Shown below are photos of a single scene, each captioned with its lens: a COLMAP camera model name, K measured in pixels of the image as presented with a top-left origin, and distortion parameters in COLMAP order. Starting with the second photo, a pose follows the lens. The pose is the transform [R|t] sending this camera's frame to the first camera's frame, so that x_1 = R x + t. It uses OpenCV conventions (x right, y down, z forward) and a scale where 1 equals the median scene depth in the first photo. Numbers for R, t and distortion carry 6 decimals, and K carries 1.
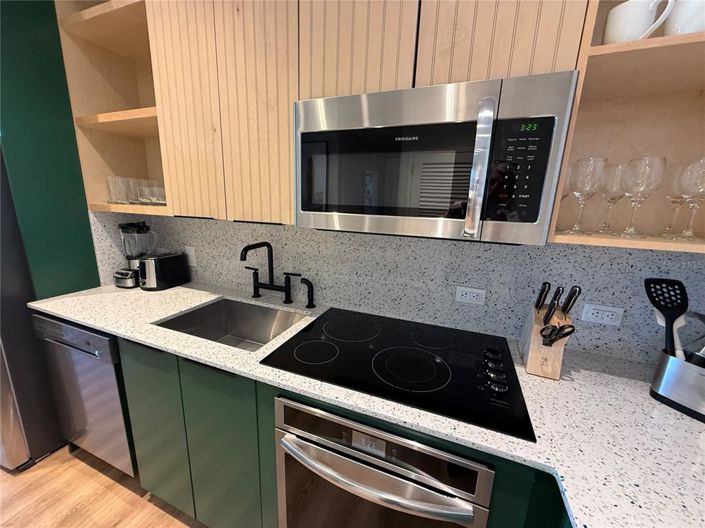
lens RADIAL K [[278.9, 0, 351.9], [0, 278.9, 264.7], [0, 0, 1]] dist [0.003648, 0.000344]
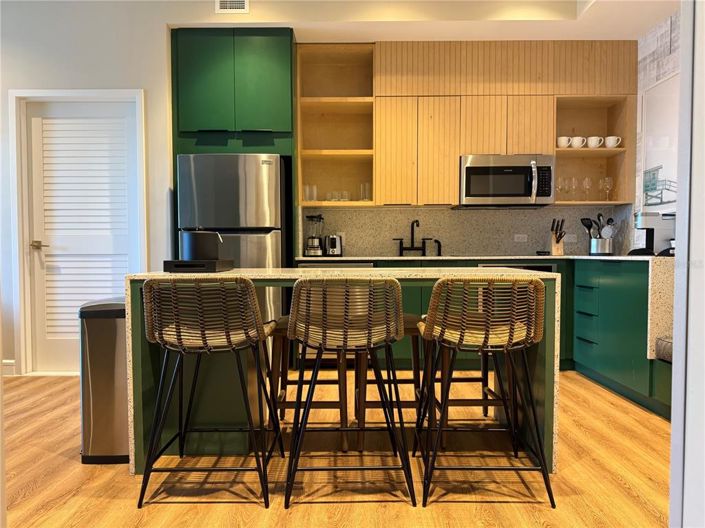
lens RADIAL K [[494.0, 0, 353.1], [0, 494.0, 260.2], [0, 0, 1]] dist [-0.000074, 0.000546]
pose [[0.932820, -0.055757, 0.356004, -2.792855], [0.113916, 0.982919, -0.144546, 0.891467], [-0.341863, 0.175390, 0.923238, -2.648623]]
